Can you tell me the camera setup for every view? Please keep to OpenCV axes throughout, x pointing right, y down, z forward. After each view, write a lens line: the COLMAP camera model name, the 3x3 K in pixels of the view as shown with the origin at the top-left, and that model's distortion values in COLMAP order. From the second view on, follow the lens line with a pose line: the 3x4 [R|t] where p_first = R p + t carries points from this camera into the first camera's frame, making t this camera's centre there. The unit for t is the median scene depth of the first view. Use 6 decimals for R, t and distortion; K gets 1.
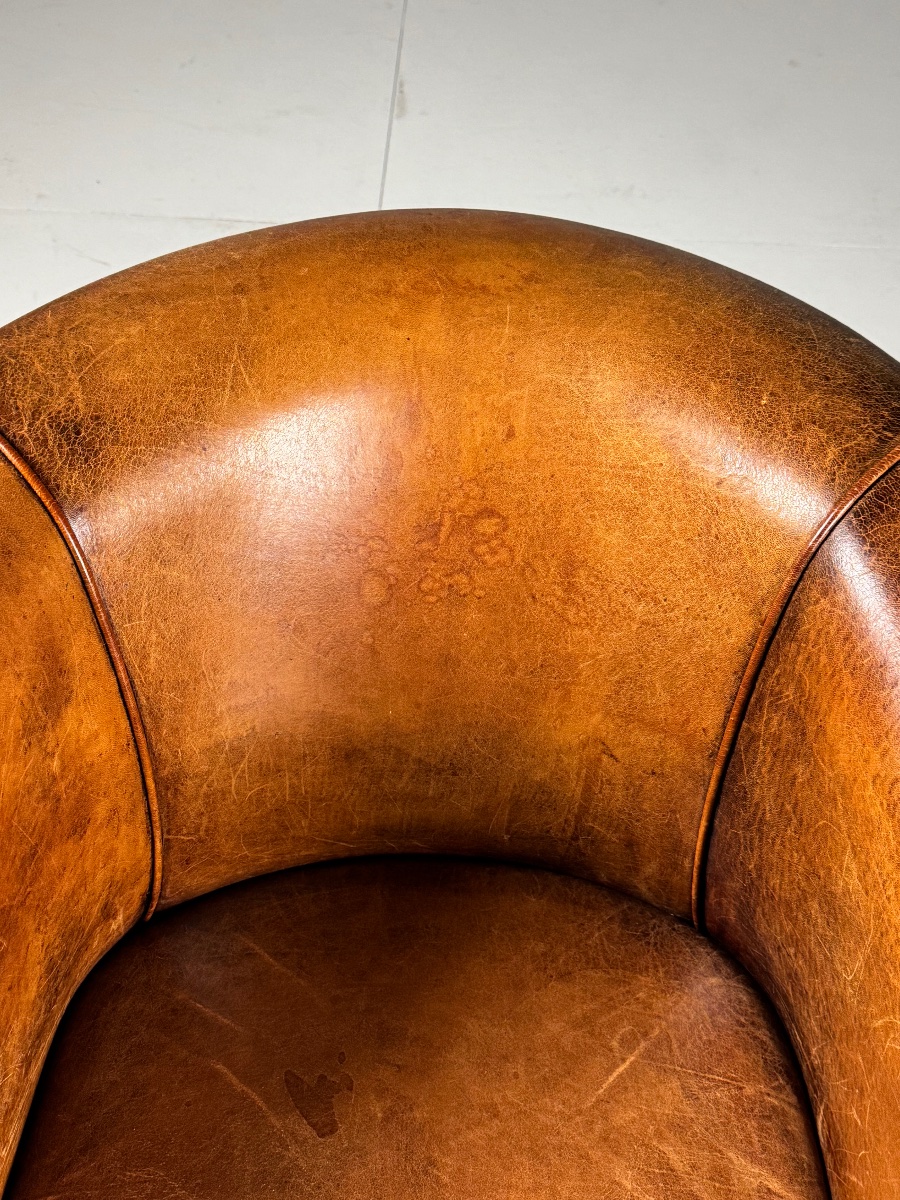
lens RADIAL K [[1602.4, 0, 456.6], [0, 1602.4, 607.9], [0, 0, 1]] dist [0.135299, 0.000000]
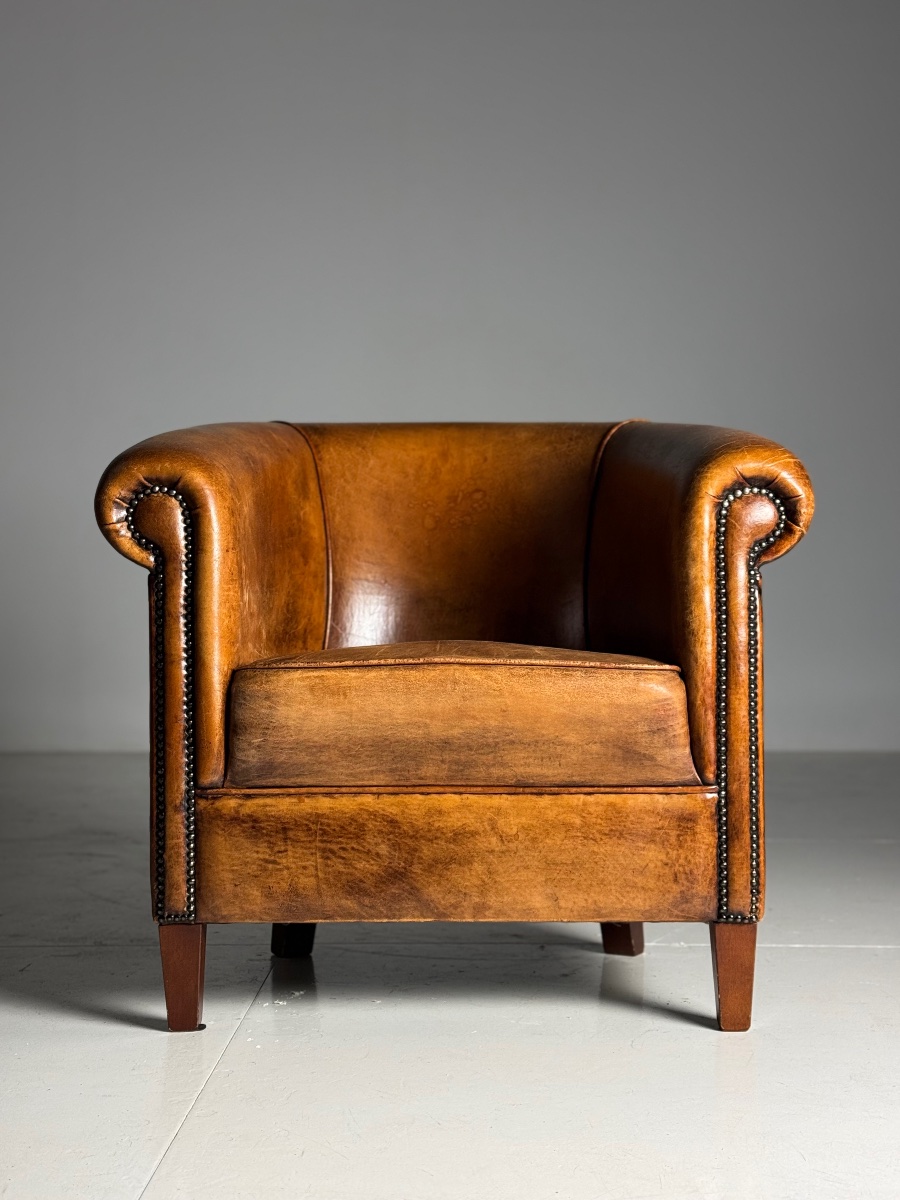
lens RADIAL K [[1763.8, 0, 453.5], [0, 1763.8, 601.7], [0, 0, 1]] dist [0.145754, 0.000000]
pose [[0.999534, -0.022259, 0.020886, -0.075545], [0.030241, 0.629270, -0.776598, 2.109511], [0.004144, 0.776868, 0.629650, -0.520785]]
